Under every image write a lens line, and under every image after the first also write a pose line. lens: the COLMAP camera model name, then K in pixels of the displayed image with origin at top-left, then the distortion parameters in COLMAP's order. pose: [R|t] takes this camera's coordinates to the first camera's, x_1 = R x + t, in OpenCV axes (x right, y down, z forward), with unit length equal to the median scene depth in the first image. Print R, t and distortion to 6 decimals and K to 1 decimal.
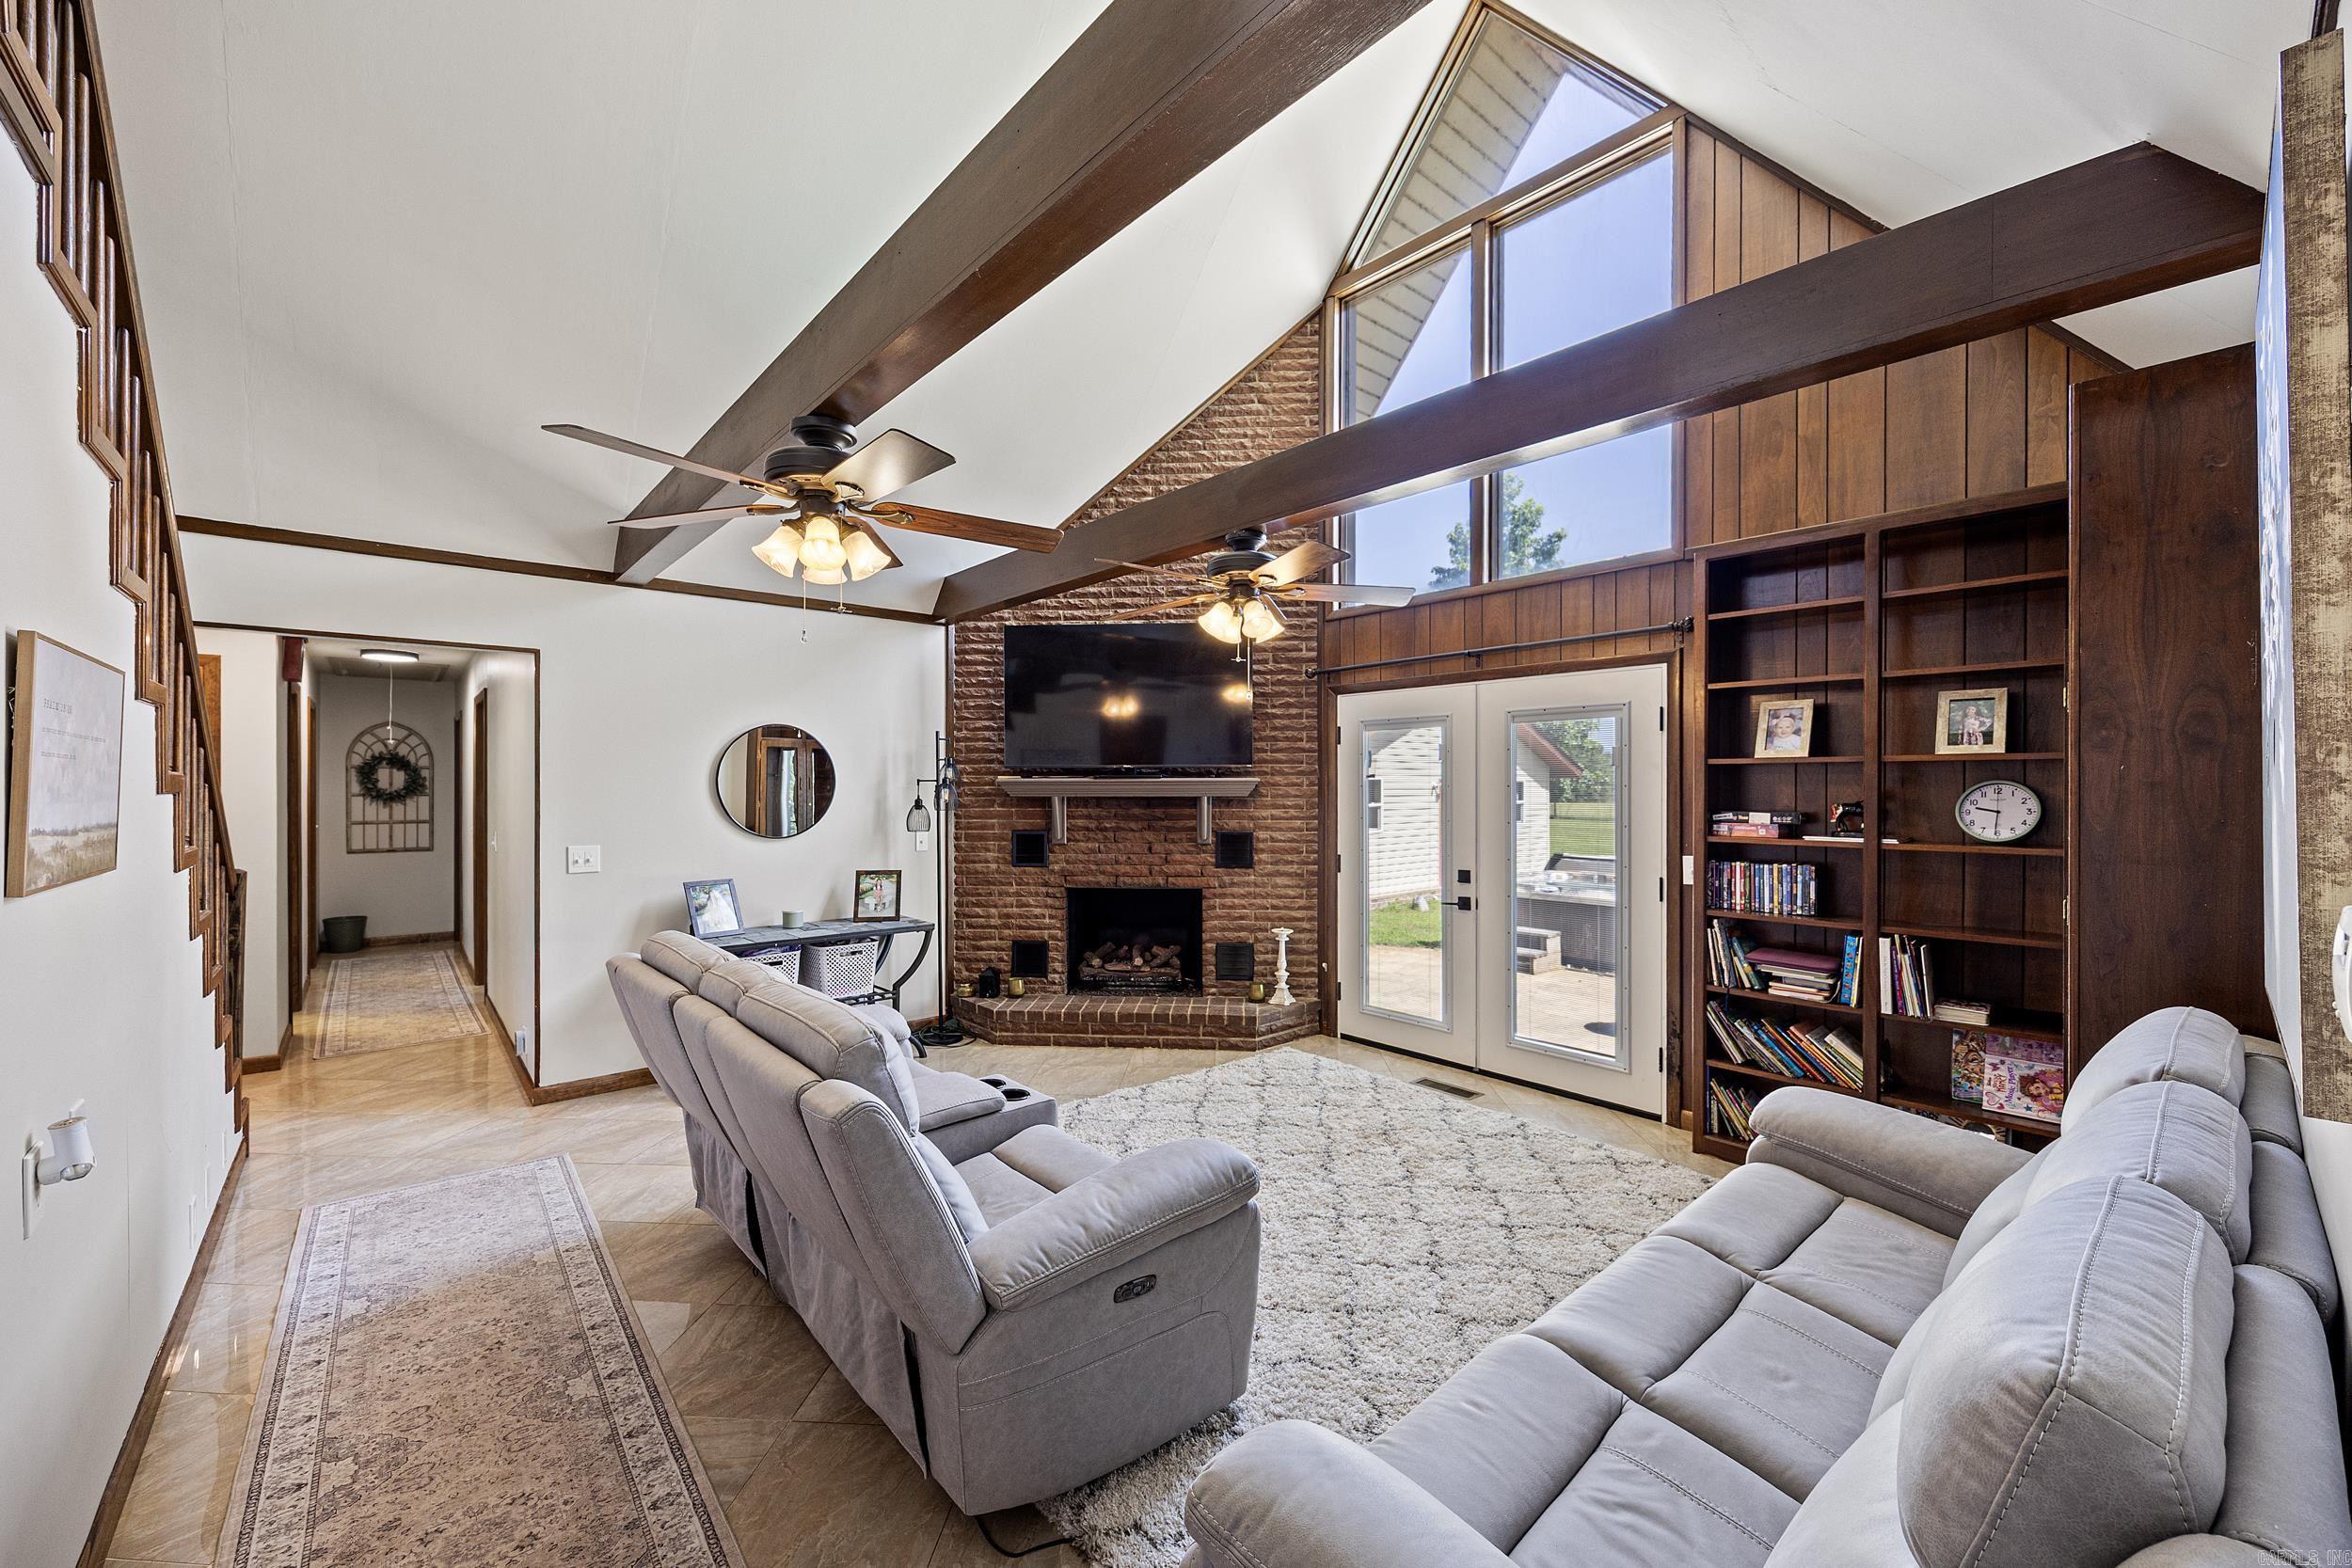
lens RADIAL K [[905.9, 0, 1179.4], [0, 905.9, 787.4], [0, 0, 1]] dist [0.004141, -0.000075]
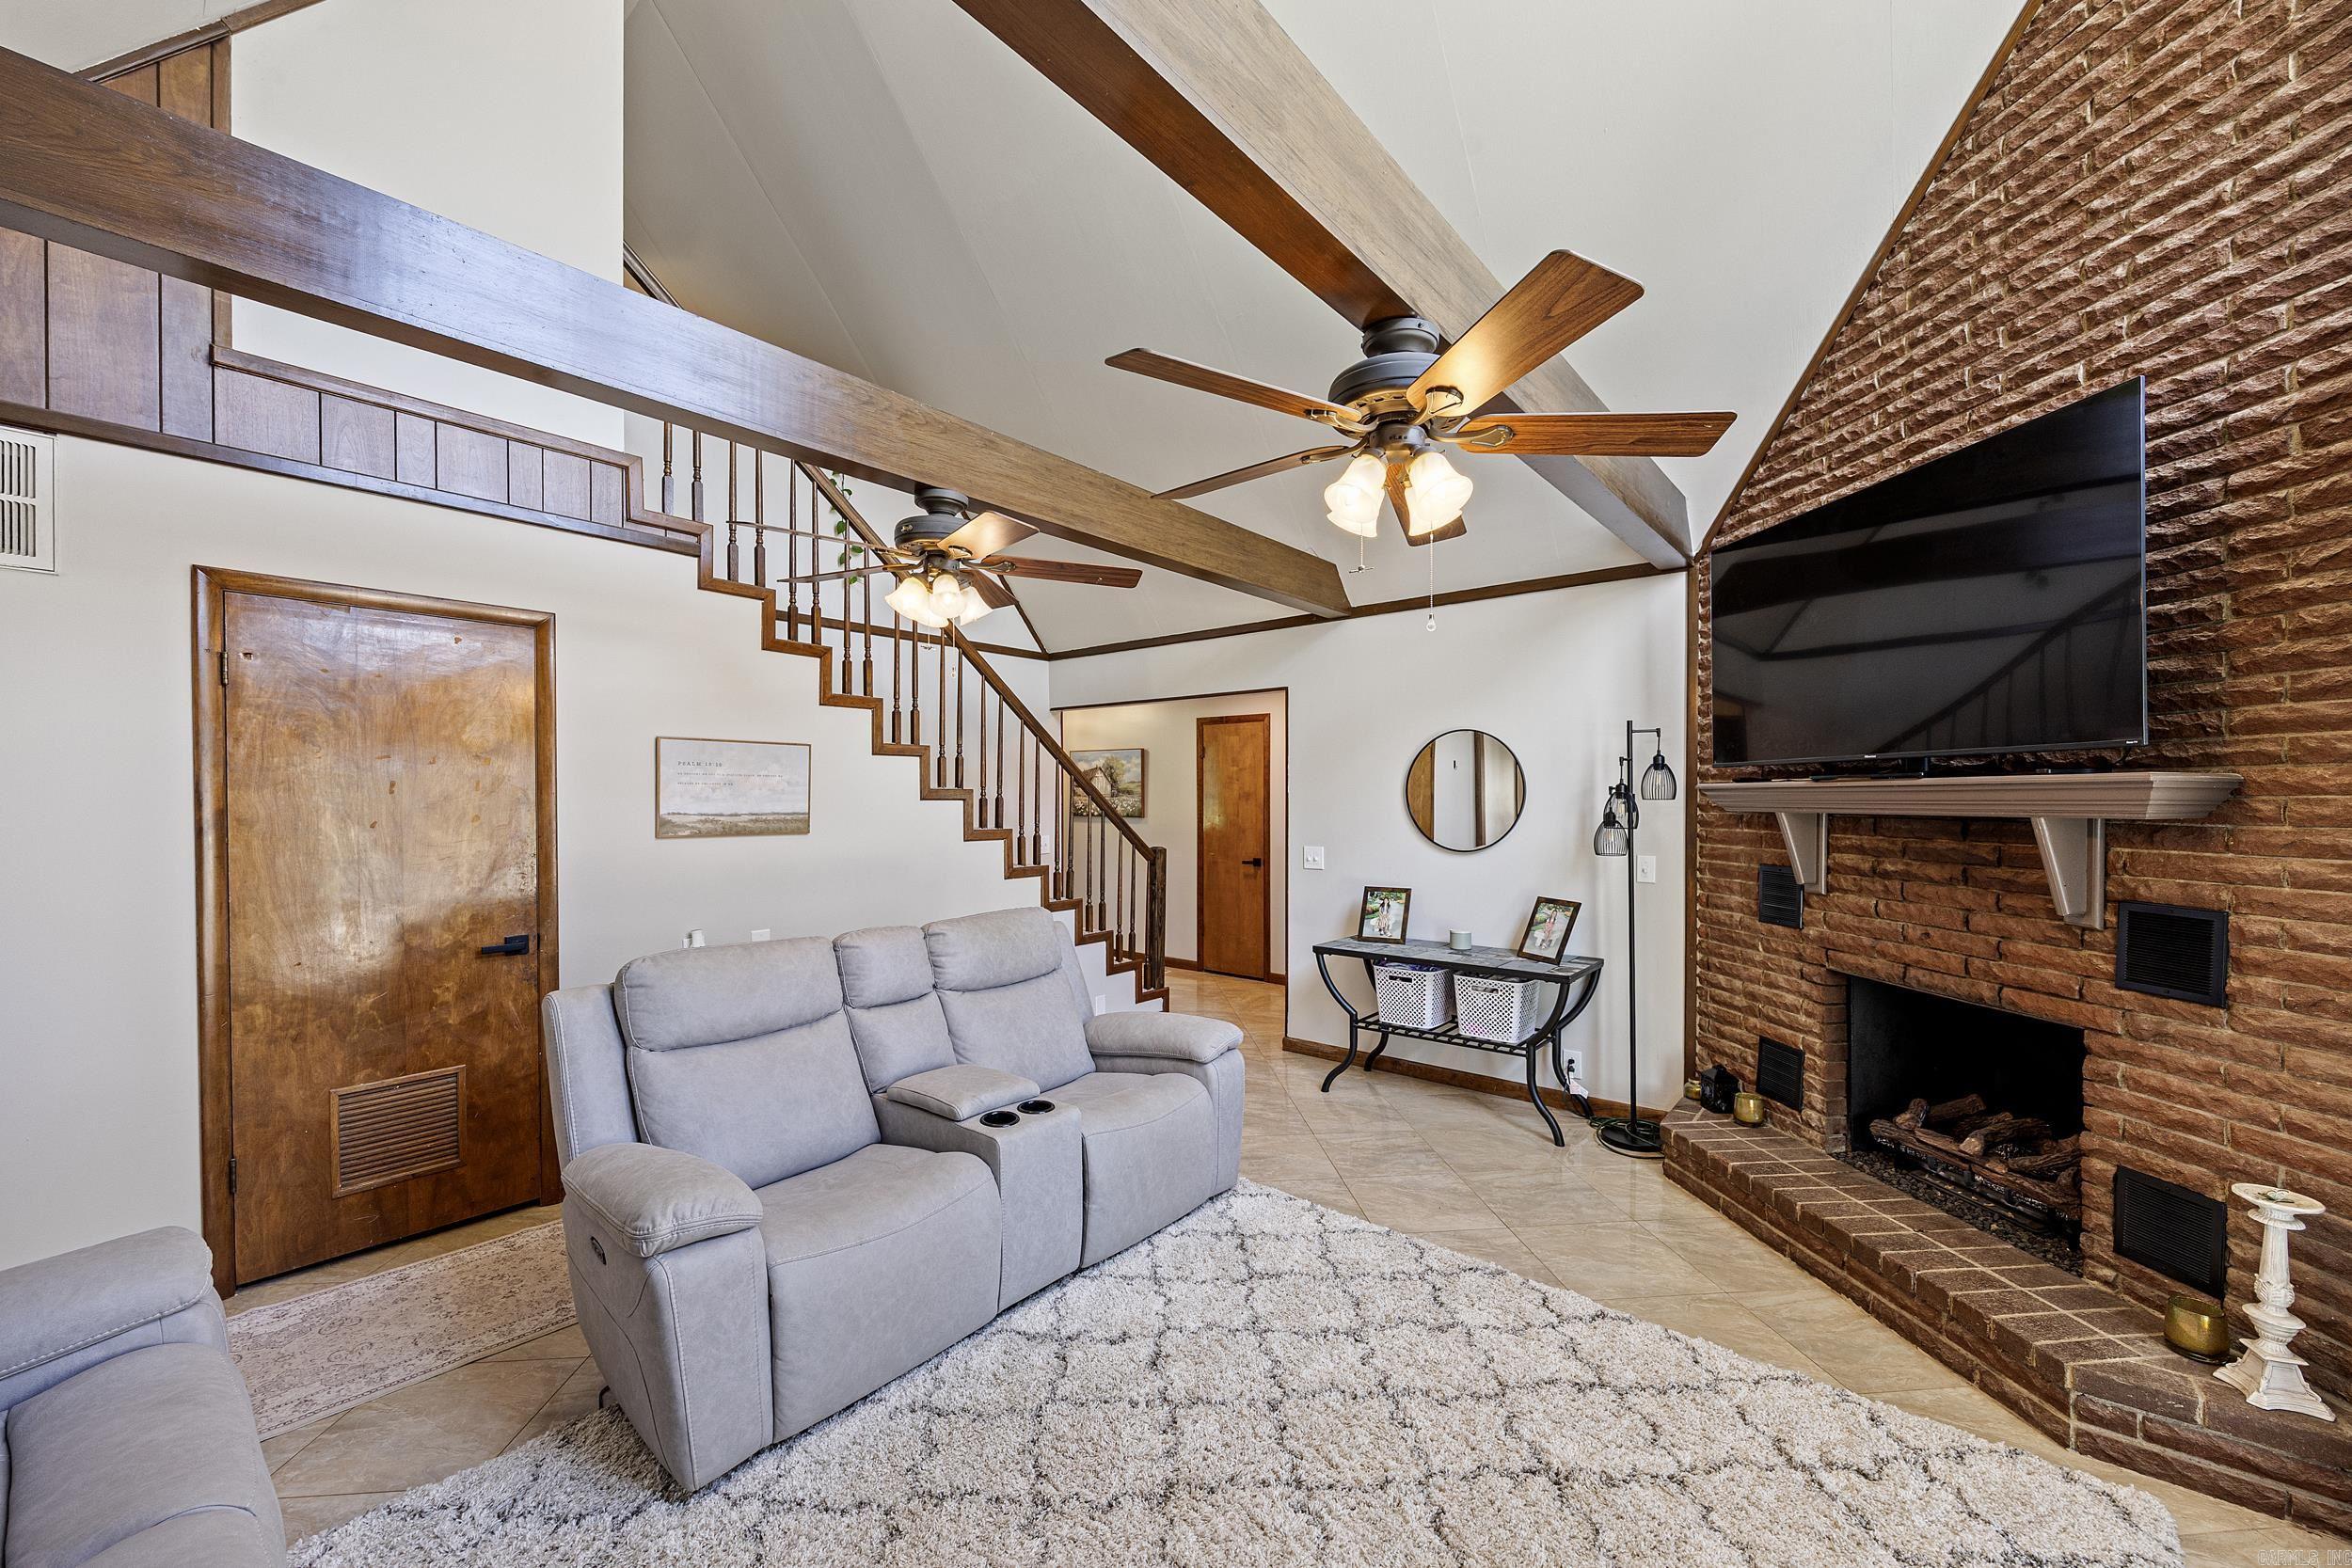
lens RADIAL K [[905.9, 0, 1185.4], [0, 905.9, 802.0], [0, 0, 1]] dist [0.004141, -0.000075]
pose [[0.165196, 0.004730, -0.986249, 0.386613], [0.001195, 0.999987, 0.004996, -0.000262], [0.986260, -0.002004, 0.165188, 0.503111]]
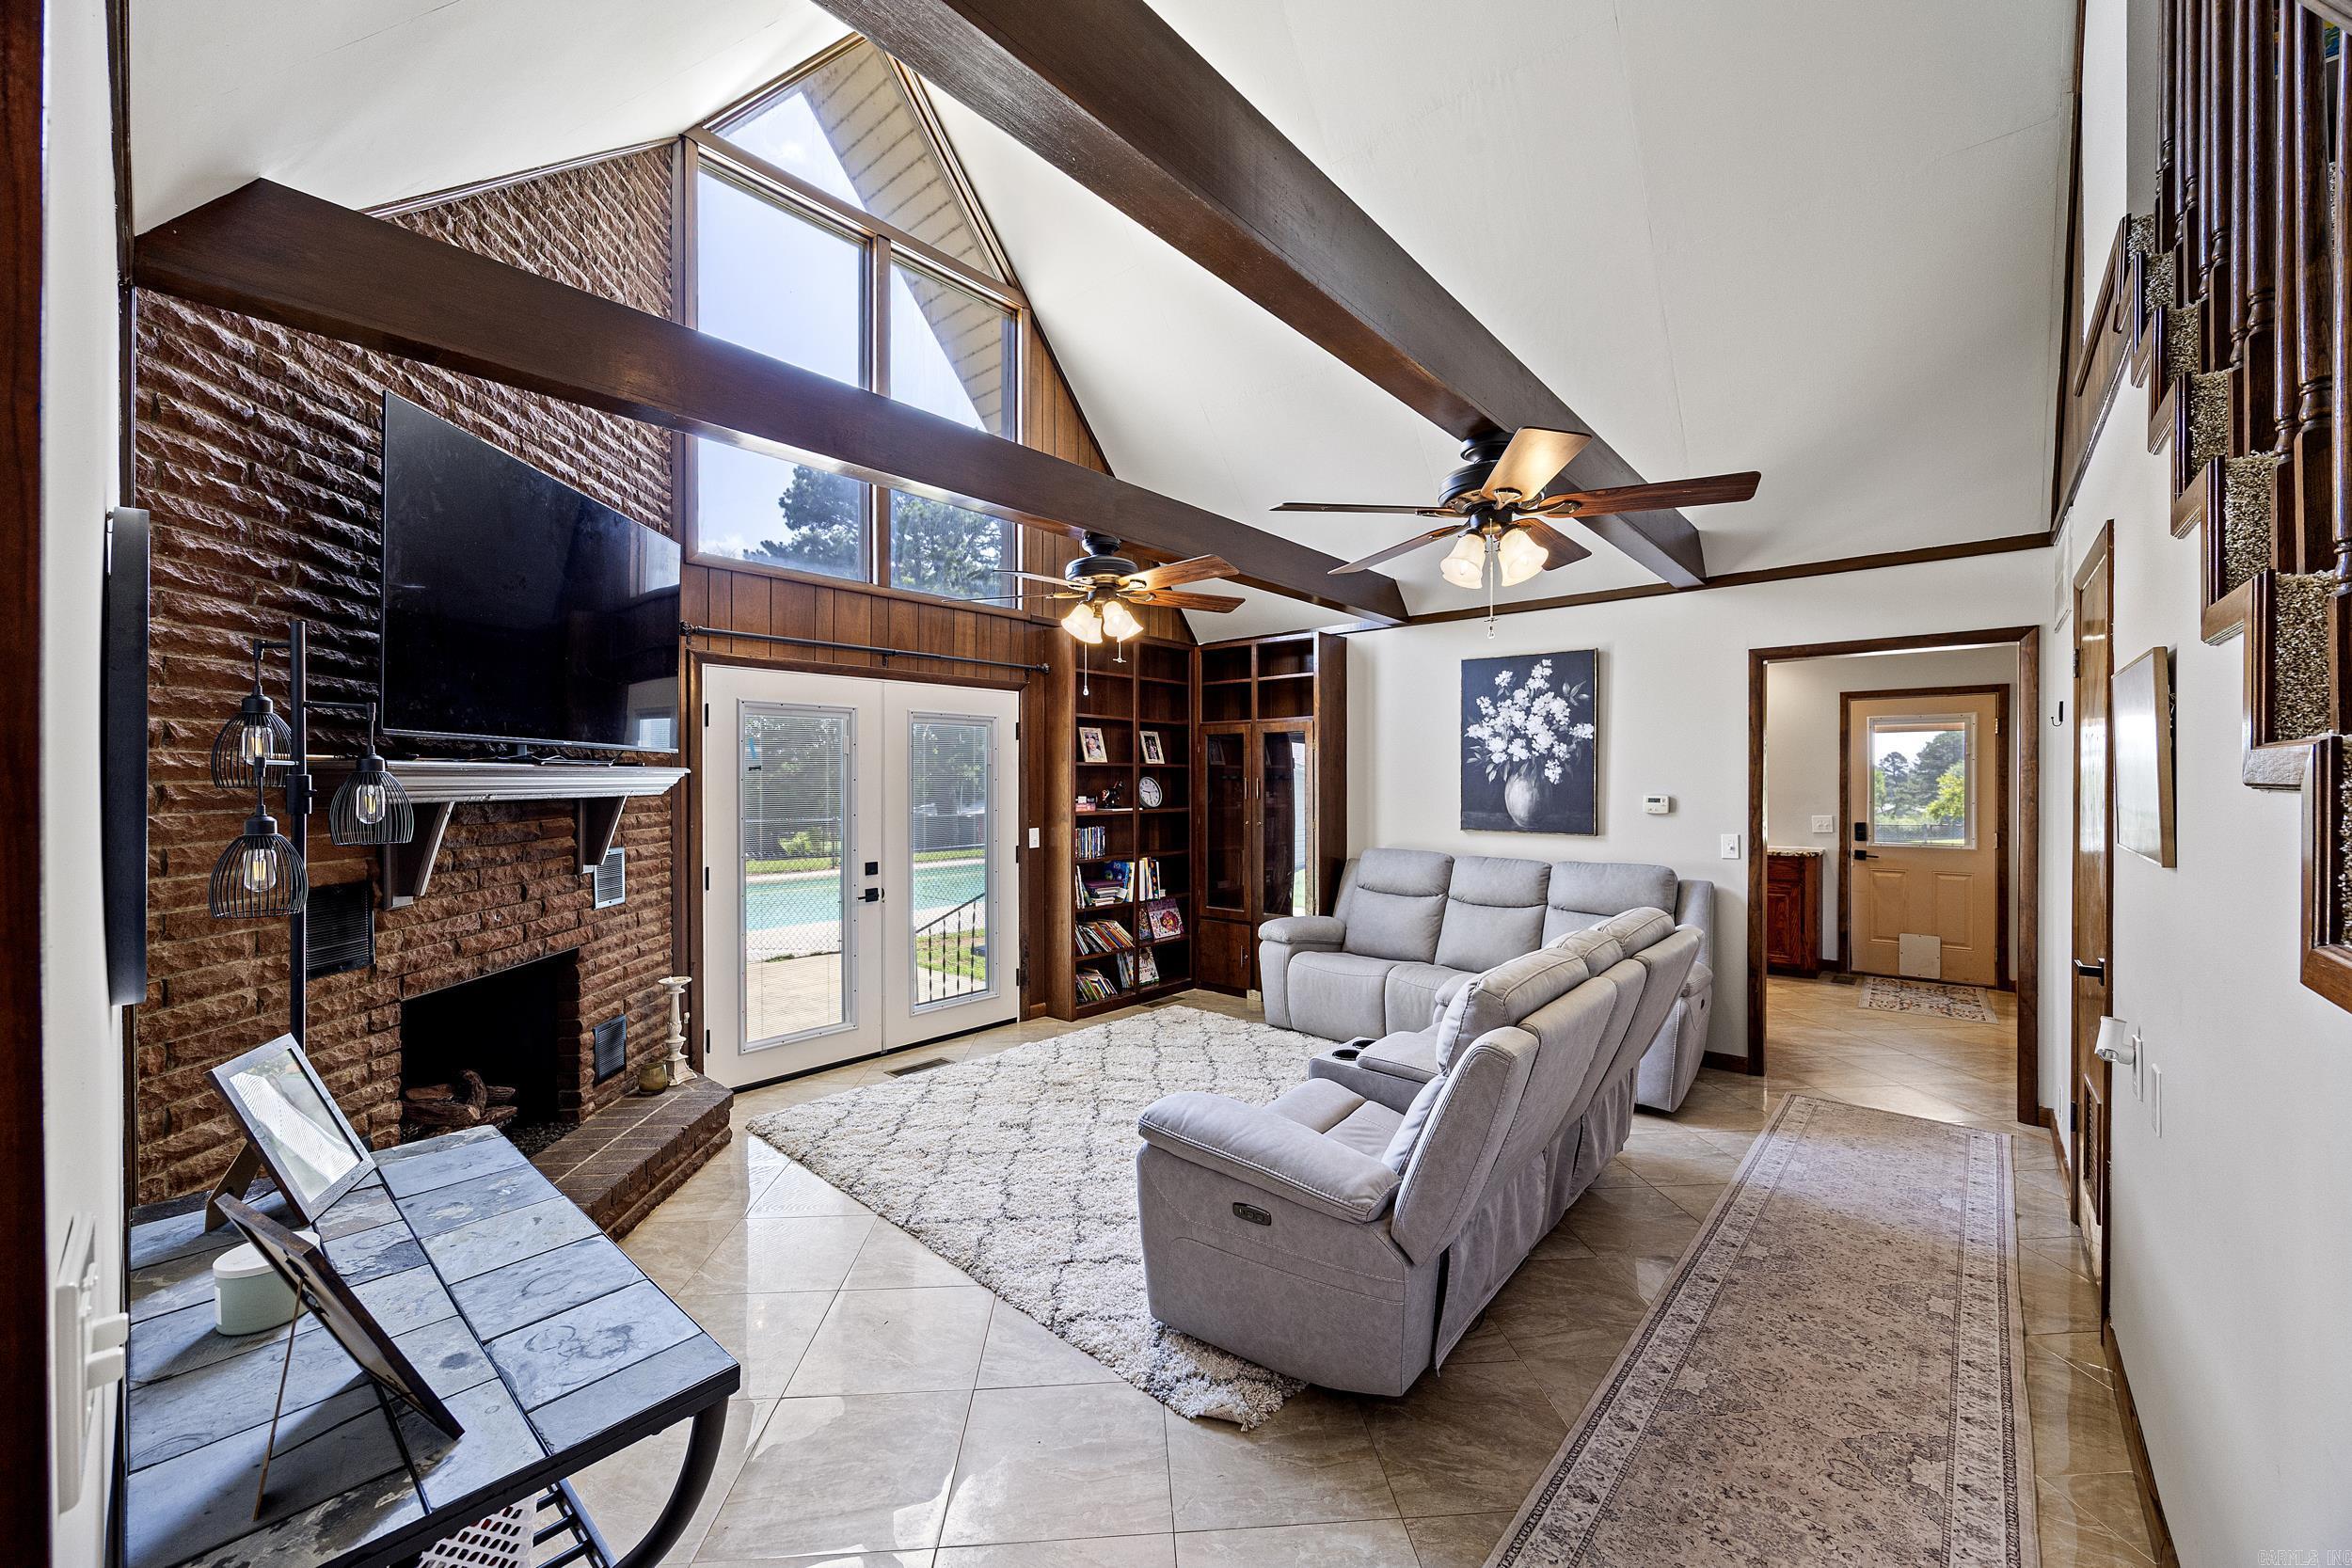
lens RADIAL K [[905.9, 0, 1167.8], [0, 905.9, 777.6], [0, 0, 1]] dist [0.004141, -0.000075]
pose [[-0.124760, 0.004185, 0.992178, -0.635864], [0.004478, 0.999983, -0.003654, 0.001013], [-0.992177, 0.003987, -0.124777, 0.683315]]
